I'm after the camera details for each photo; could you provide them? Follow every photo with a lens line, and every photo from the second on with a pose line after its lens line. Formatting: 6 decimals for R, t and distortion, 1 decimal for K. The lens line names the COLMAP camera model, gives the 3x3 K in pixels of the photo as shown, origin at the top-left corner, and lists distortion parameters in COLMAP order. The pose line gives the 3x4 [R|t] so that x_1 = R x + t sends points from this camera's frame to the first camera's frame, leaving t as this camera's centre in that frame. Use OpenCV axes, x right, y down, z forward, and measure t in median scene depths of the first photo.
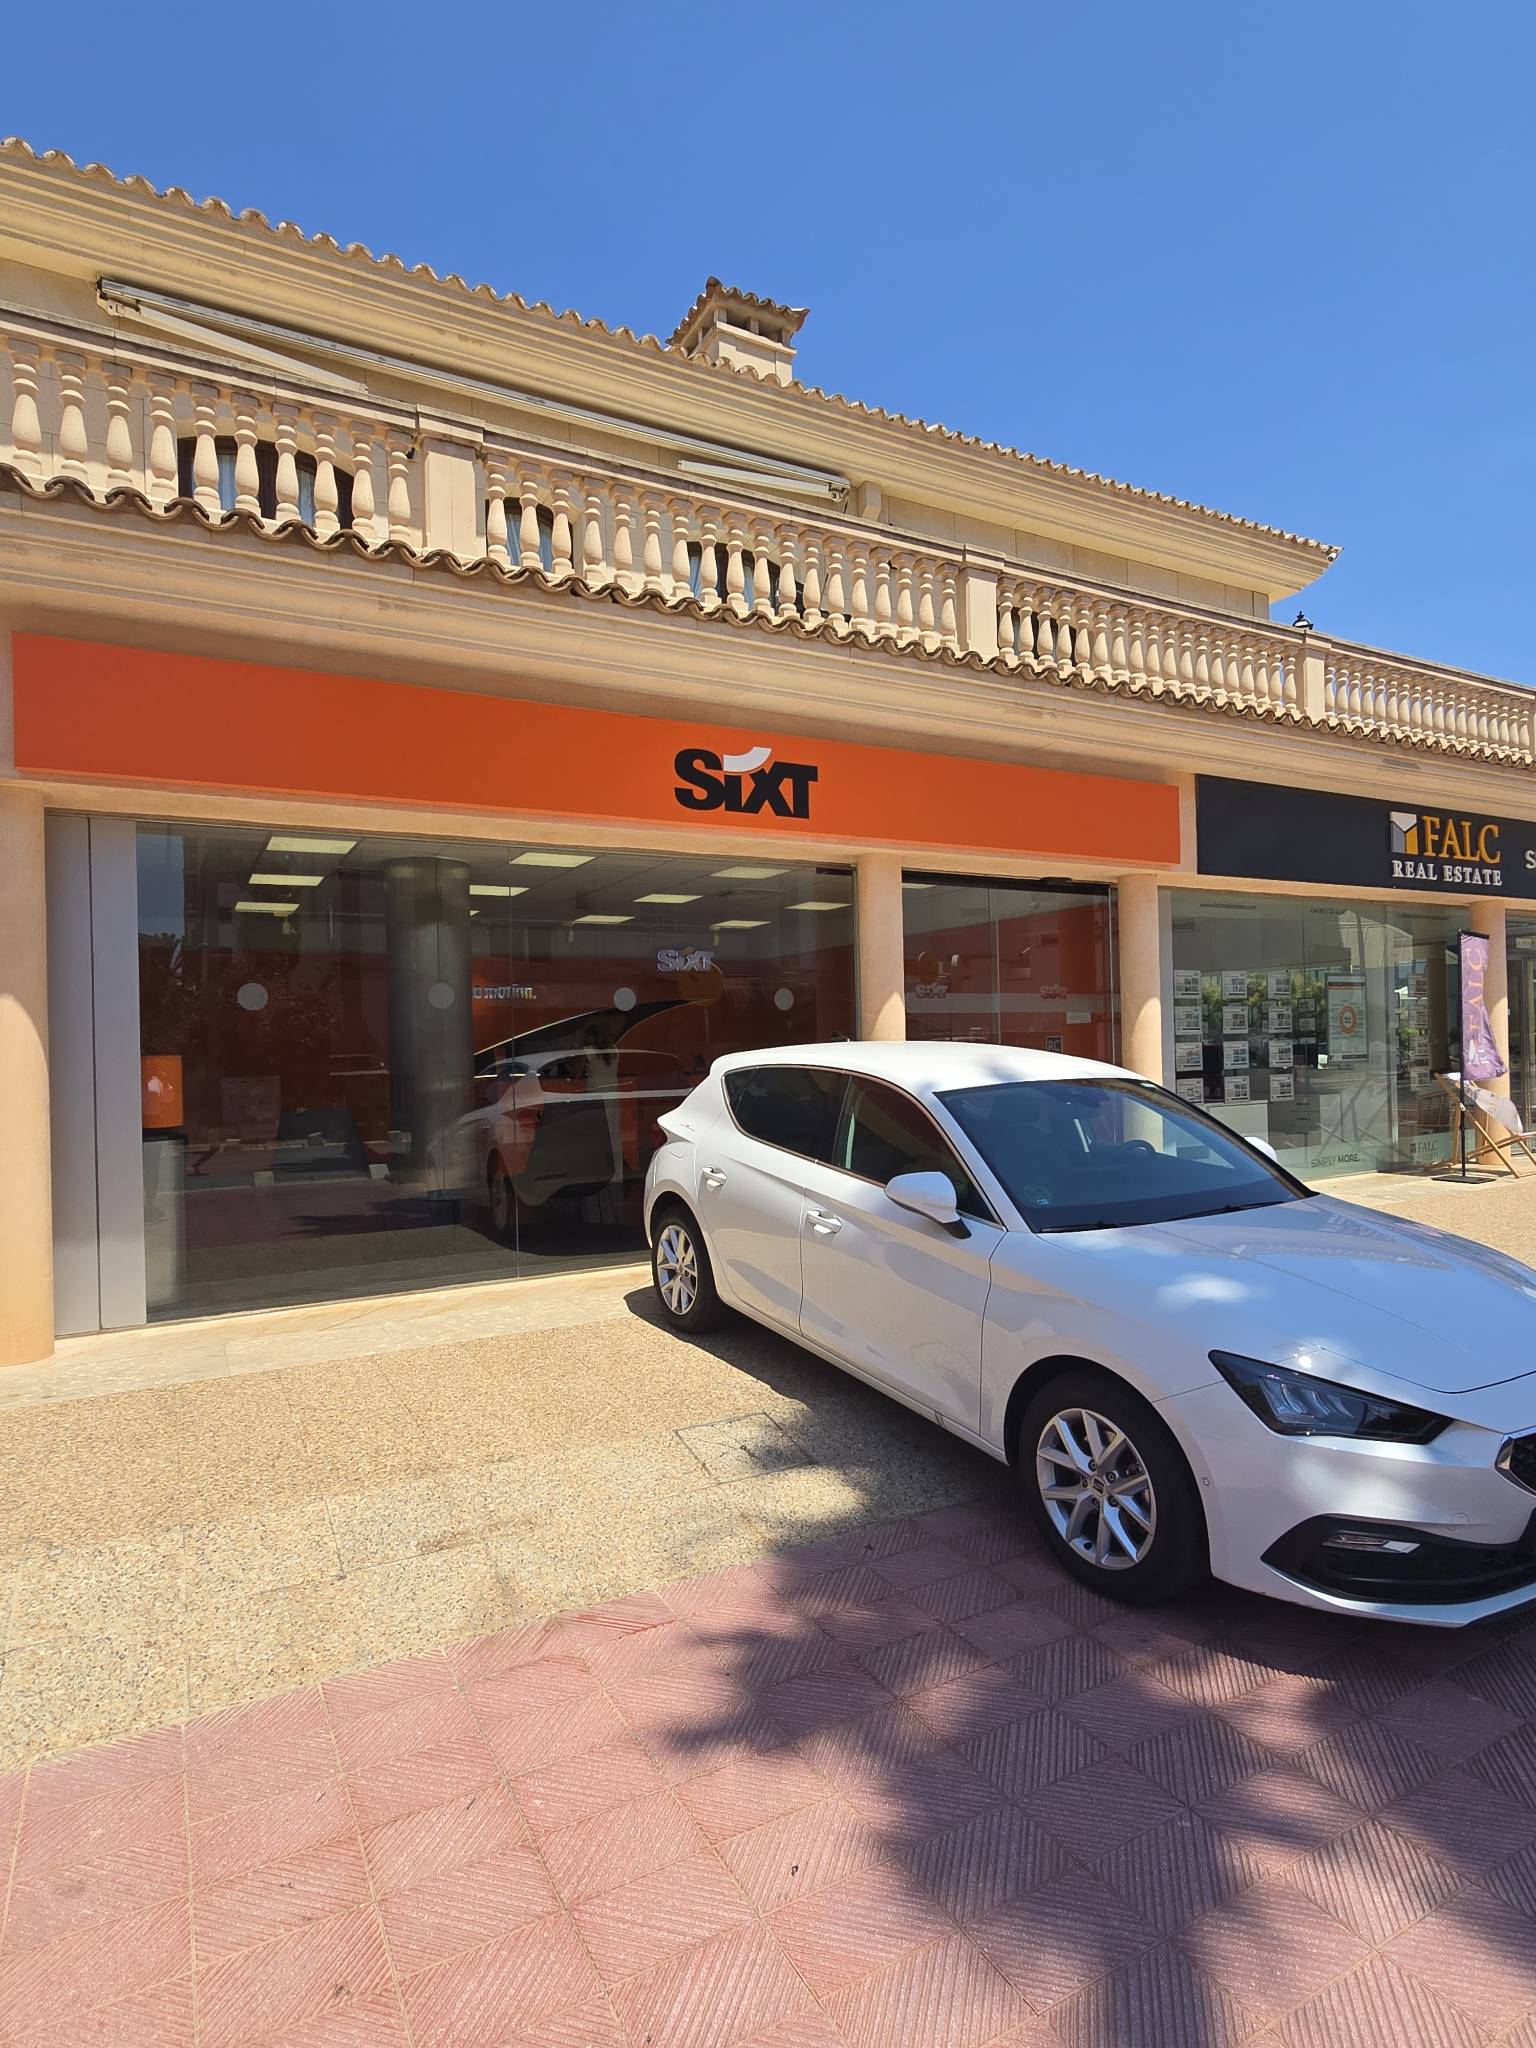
lens RADIAL K [[1113.1, 0, 774.0], [0, 1113.1, 1046.2], [0, 0, 1]] dist [-0.011021, 0.008443]
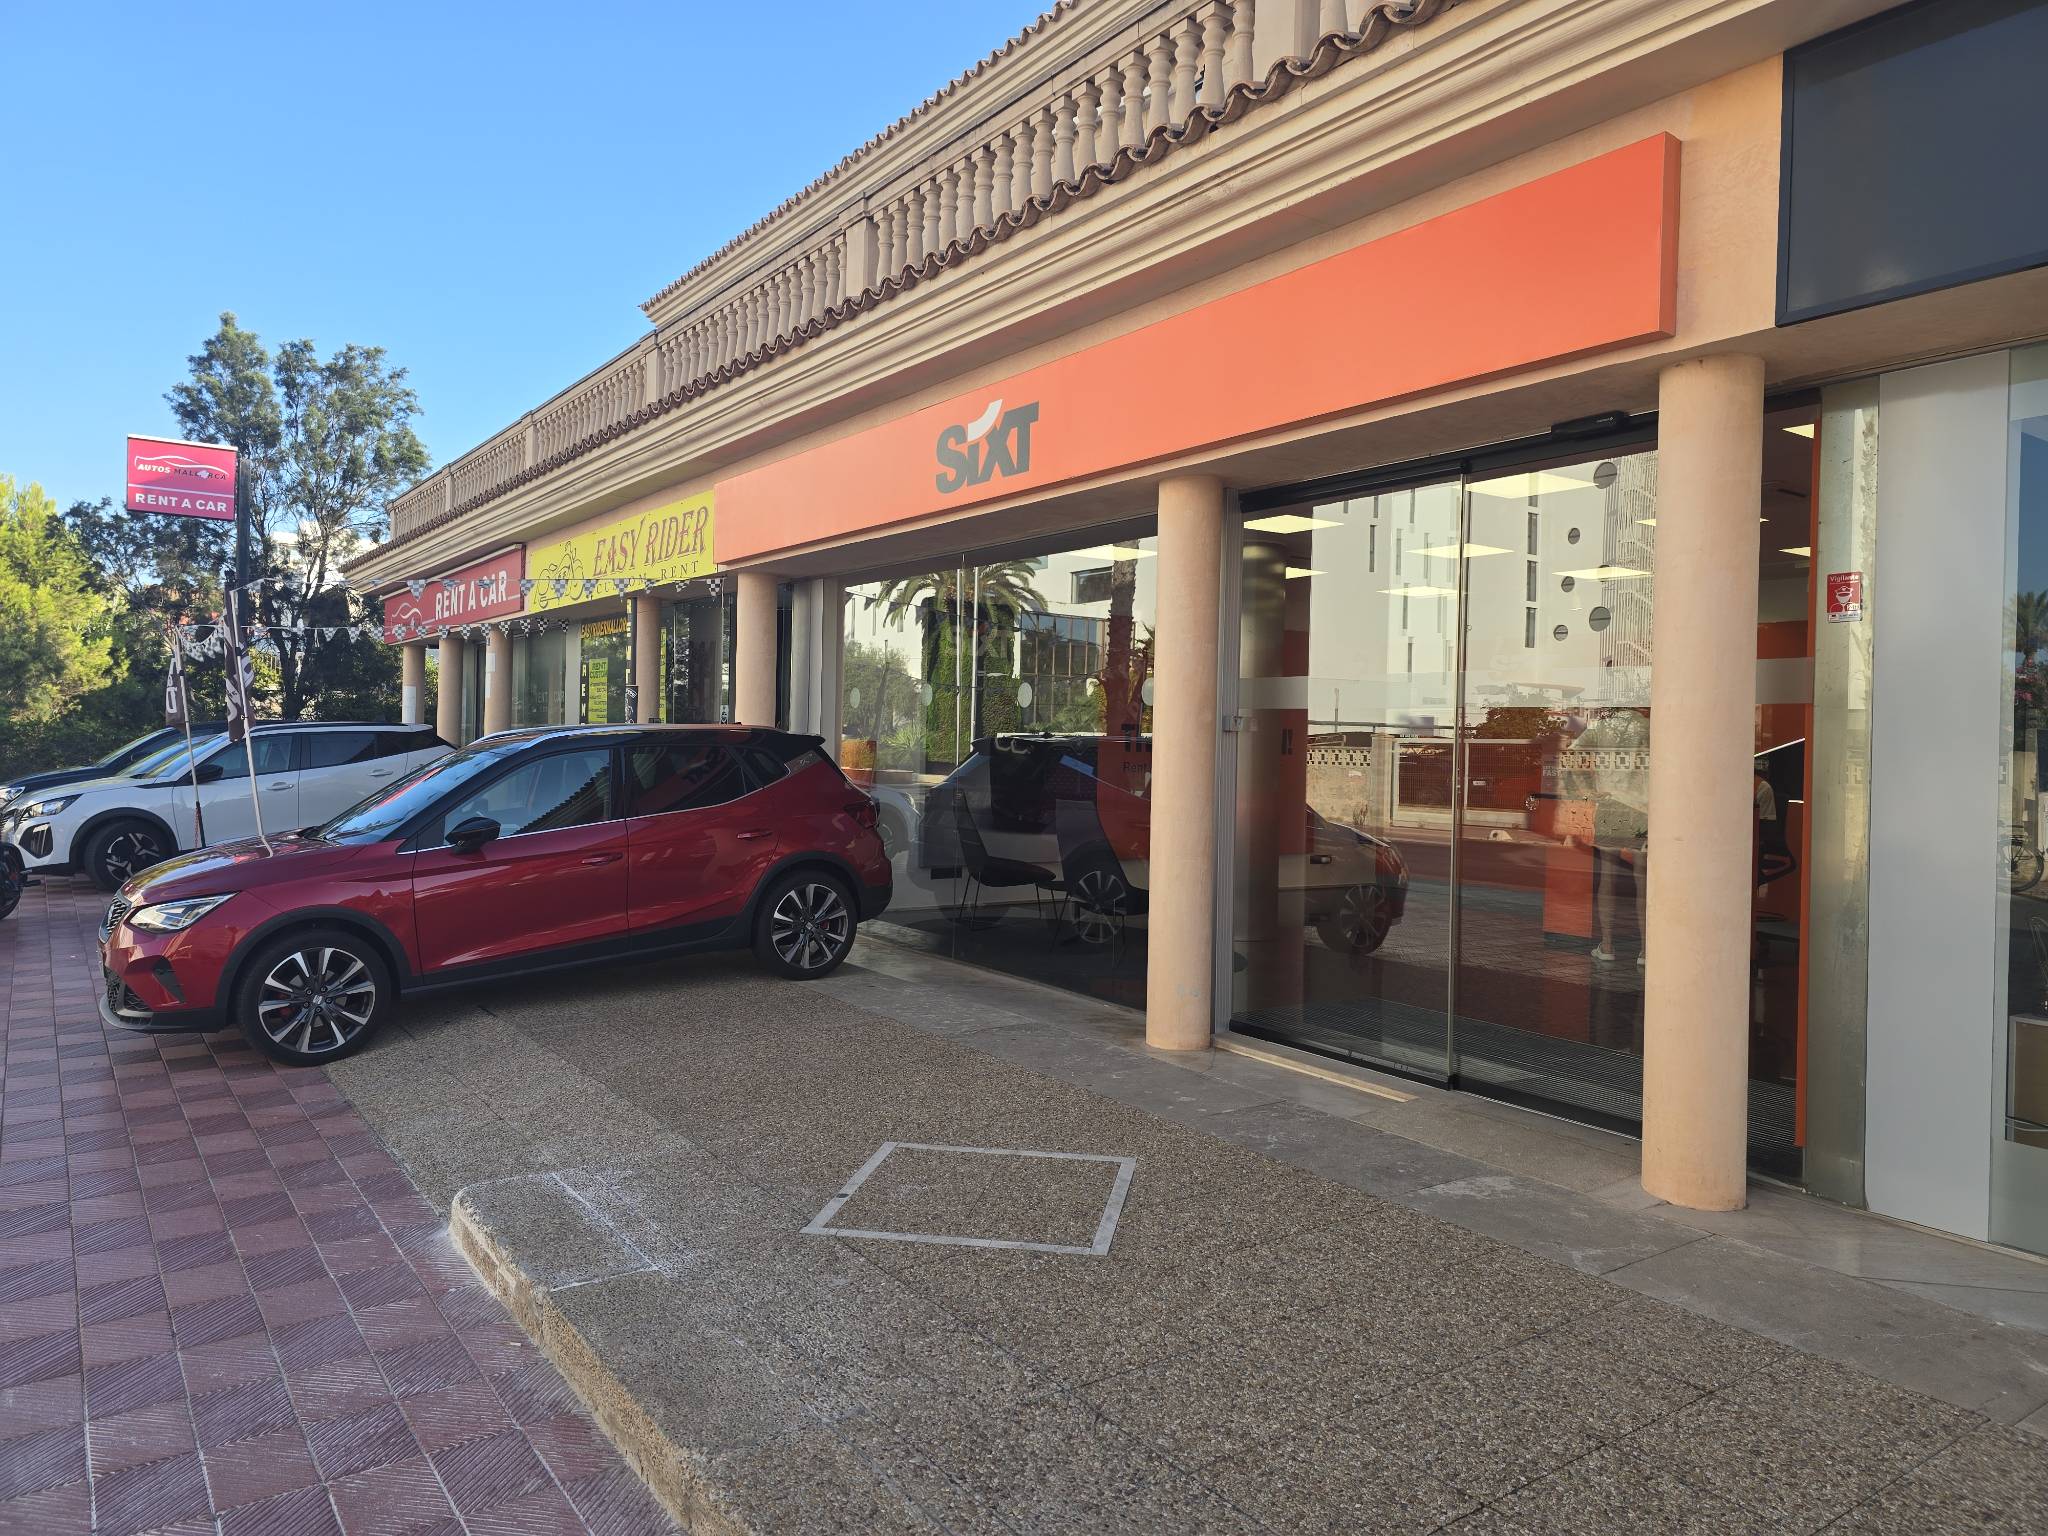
lens RADIAL K [[1389.4, 0, 1009.4], [0, 1389.4, 760.8], [0, 0, 1]] dist [0.026020, -0.001050]
pose [[0.086941, 0.038235, -0.995479, 0.978102], [-0.024332, 0.999047, 0.036247, -0.027926], [0.995916, 0.021071, 0.087788, 0.844166]]
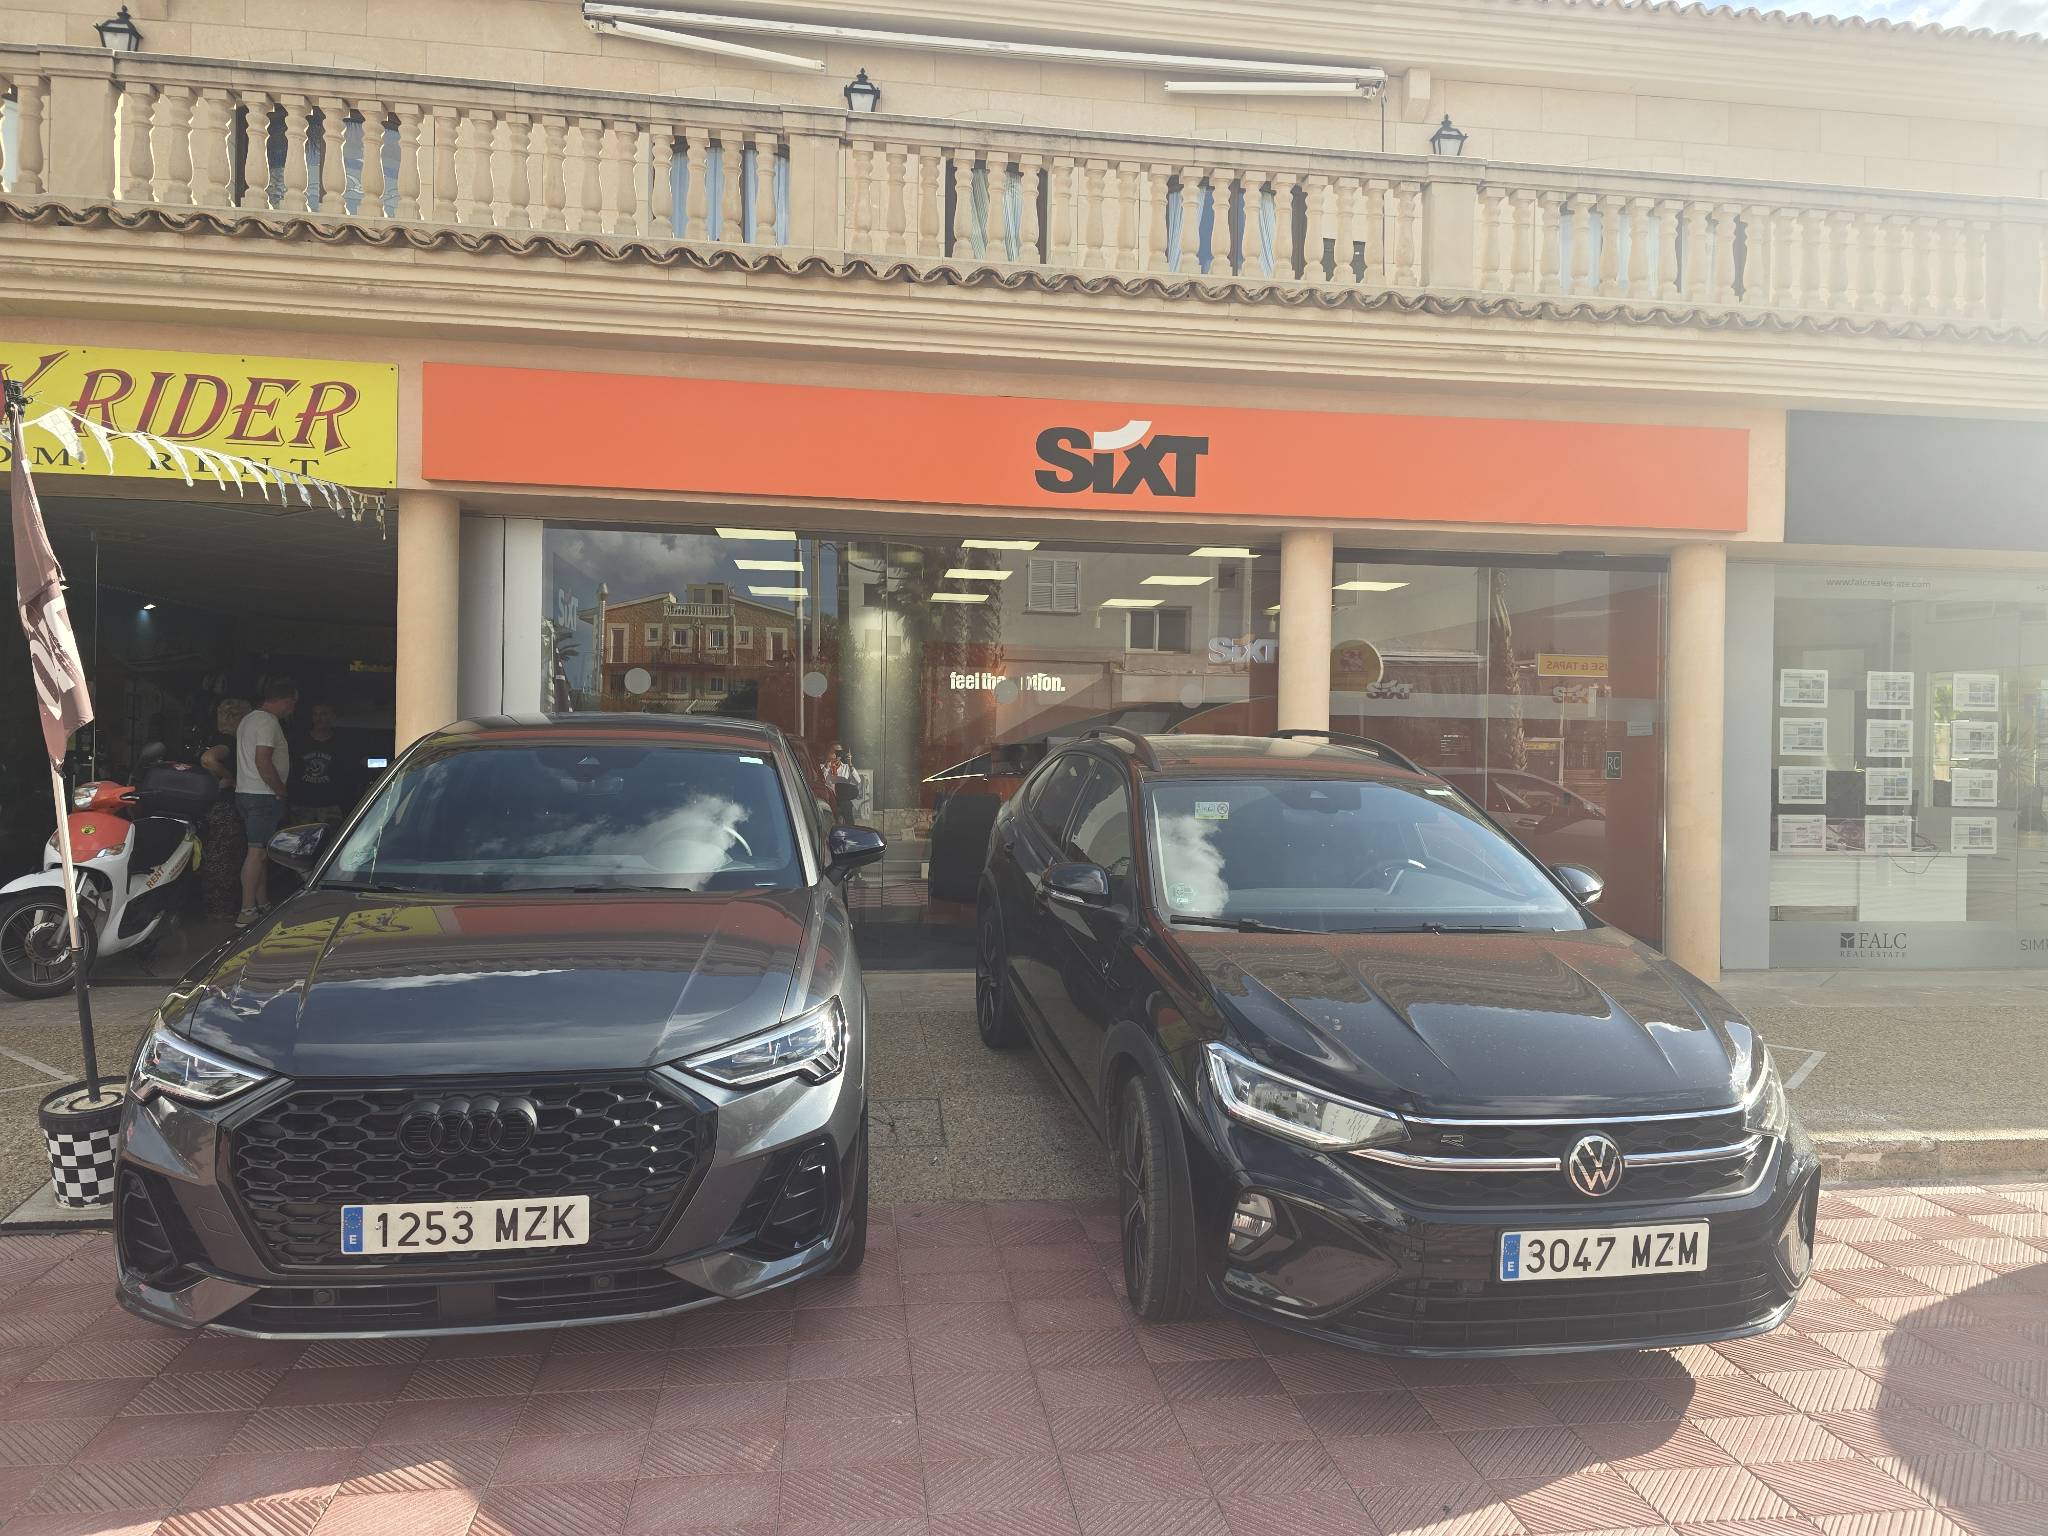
lens RADIAL K [[1373.8, 0, 1028.7], [0, 1373.8, 759.9], [0, 0, 1]] dist [0.061699, -0.056978]
pose [[0.930978, 0.039669, -0.362914, 0.299875], [-0.037574, 0.999211, 0.012831, 0.000052], [0.363137, 0.001691, 0.931734, -0.085769]]
